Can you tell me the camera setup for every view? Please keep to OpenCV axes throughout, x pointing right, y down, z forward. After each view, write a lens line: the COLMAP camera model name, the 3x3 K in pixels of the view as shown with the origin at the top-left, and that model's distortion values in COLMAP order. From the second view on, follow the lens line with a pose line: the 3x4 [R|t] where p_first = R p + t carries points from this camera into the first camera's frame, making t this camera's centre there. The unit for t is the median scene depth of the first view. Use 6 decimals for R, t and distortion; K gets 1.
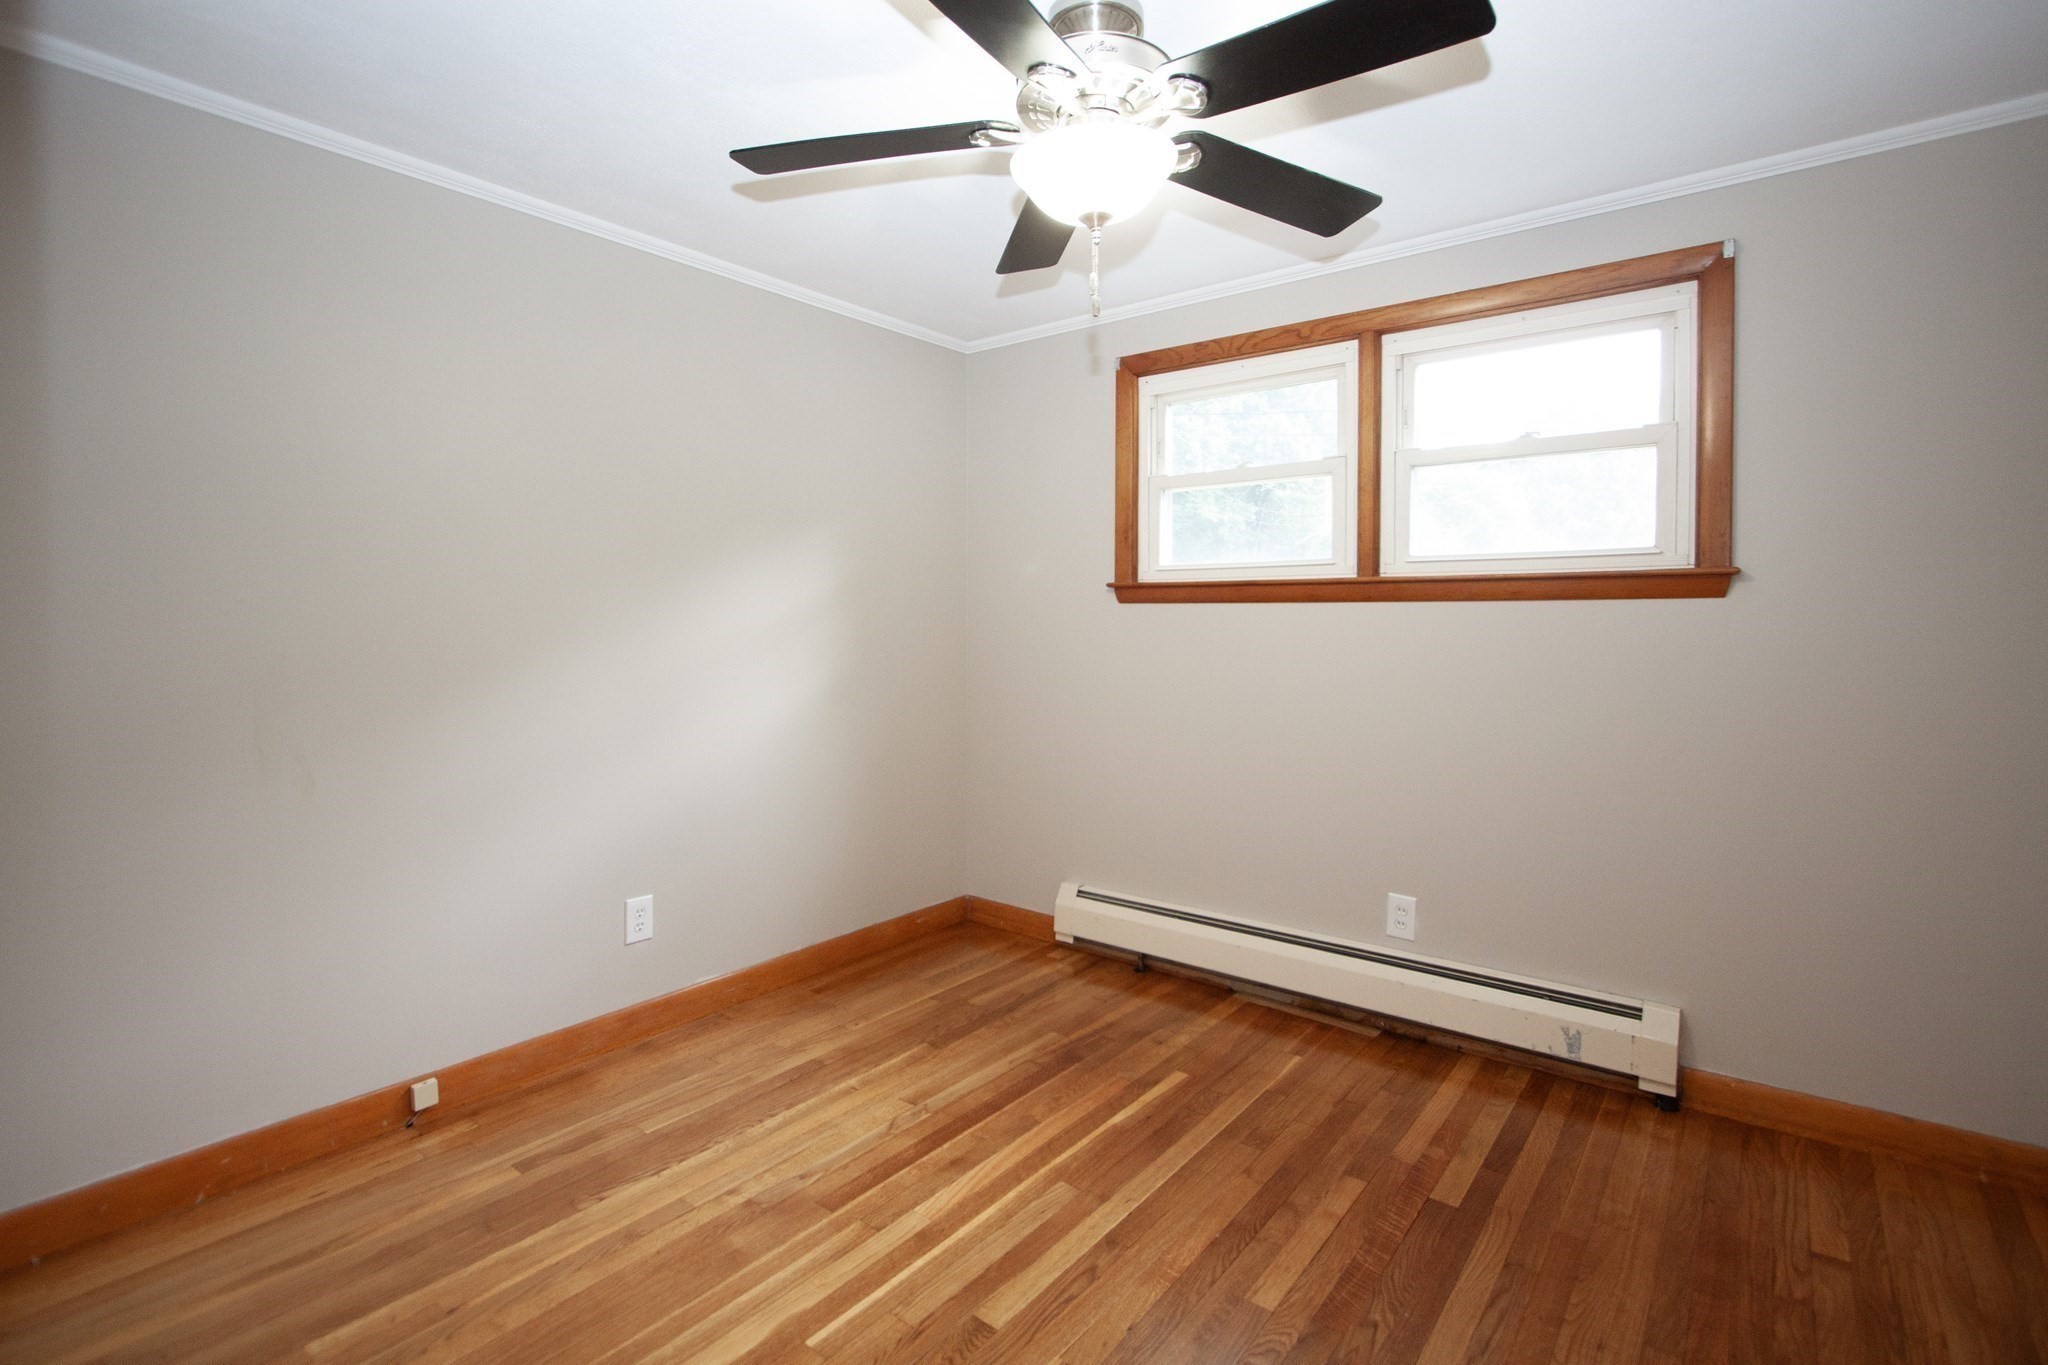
lens RADIAL K [[955.7, 0, 1038.2], [0, 955.7, 630.4], [0, 0, 1]] dist [-0.014958, -0.000187]
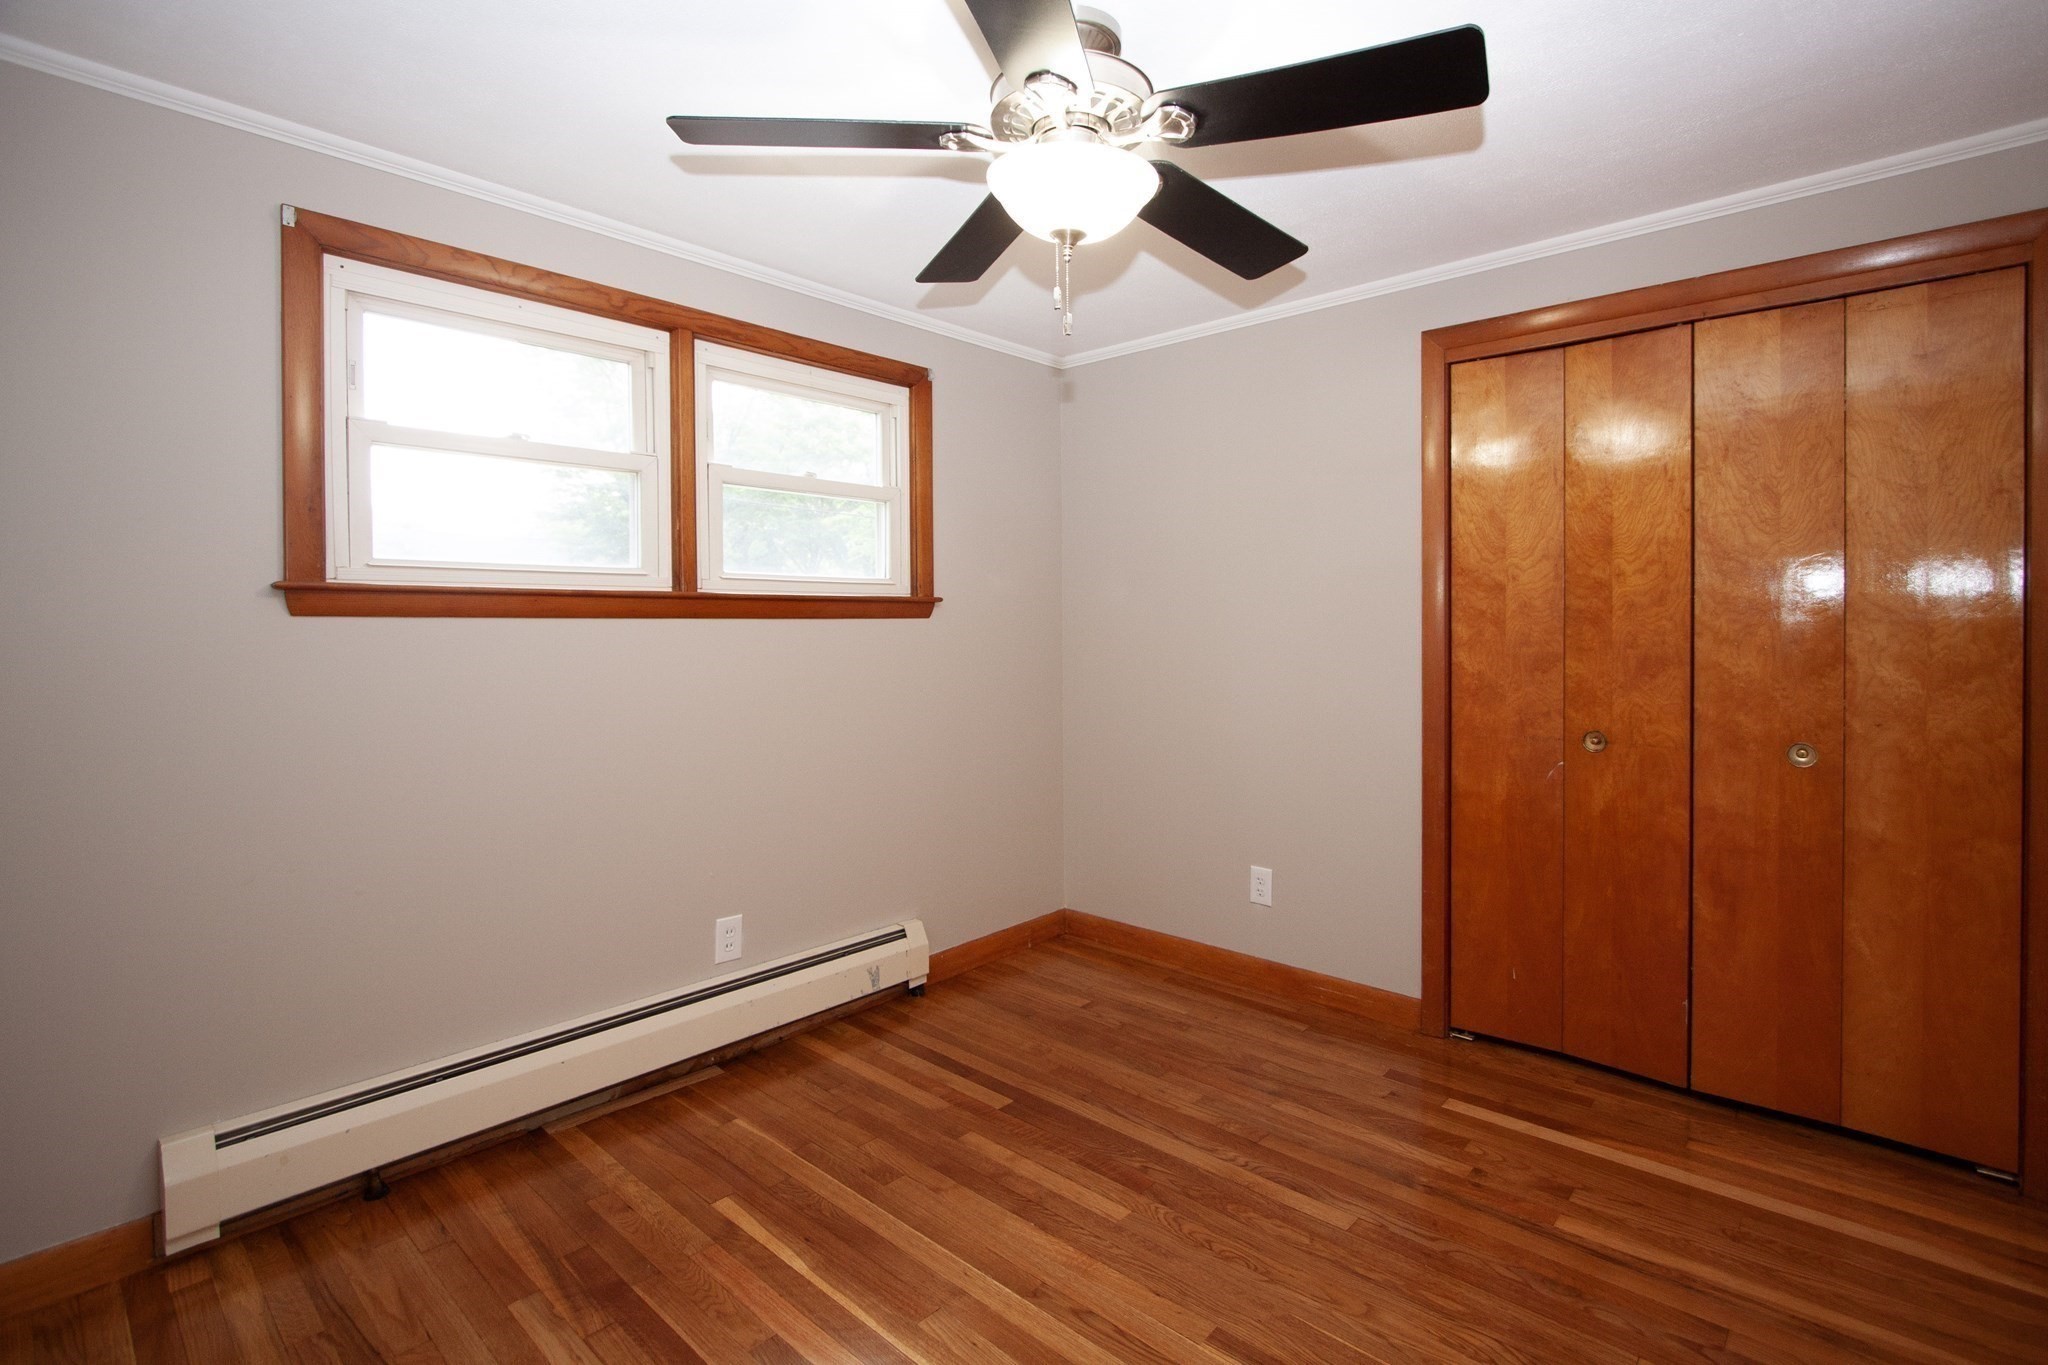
lens RADIAL K [[970.8, 0, 1021.7], [0, 970.8, 620.6], [0, 0, 1]] dist [-0.018963, 0.000187]
pose [[0.080726, 0.000724, 0.996736, -0.594990], [0.020306, 0.999791, -0.002371, -0.018911], [-0.996529, 0.020431, 0.080695, 0.619122]]
